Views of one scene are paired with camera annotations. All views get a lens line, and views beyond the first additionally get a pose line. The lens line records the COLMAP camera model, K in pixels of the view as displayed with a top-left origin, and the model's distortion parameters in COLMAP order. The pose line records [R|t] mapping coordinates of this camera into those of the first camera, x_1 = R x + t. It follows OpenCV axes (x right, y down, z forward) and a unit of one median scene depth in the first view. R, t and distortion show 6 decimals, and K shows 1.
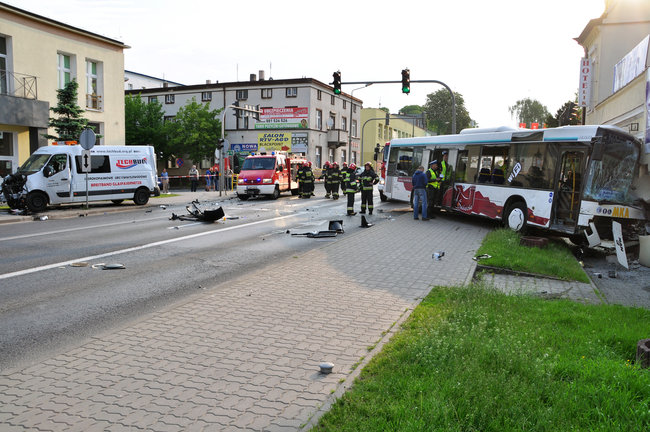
lens RADIAL K [[514.1, 0, 324.9], [0, 514.1, 220.7], [0, 0, 1]] dist [-0.083639, 0.029237]
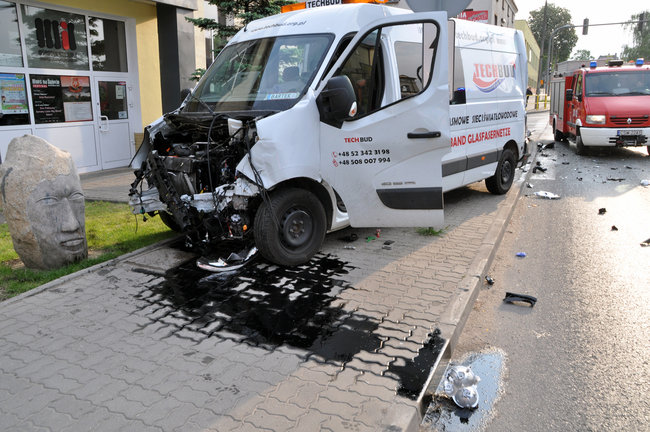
lens RADIAL K [[514.1, 0, 325.7], [0, 514.1, 210.1], [0, 0, 1]] dist [-0.083639, 0.029237]
pose [[0.992537, -0.006995, -0.121741, -0.449626], [0.020298, 0.993903, 0.108375, -0.061951], [0.120241, -0.110037, 0.986628, 0.639283]]
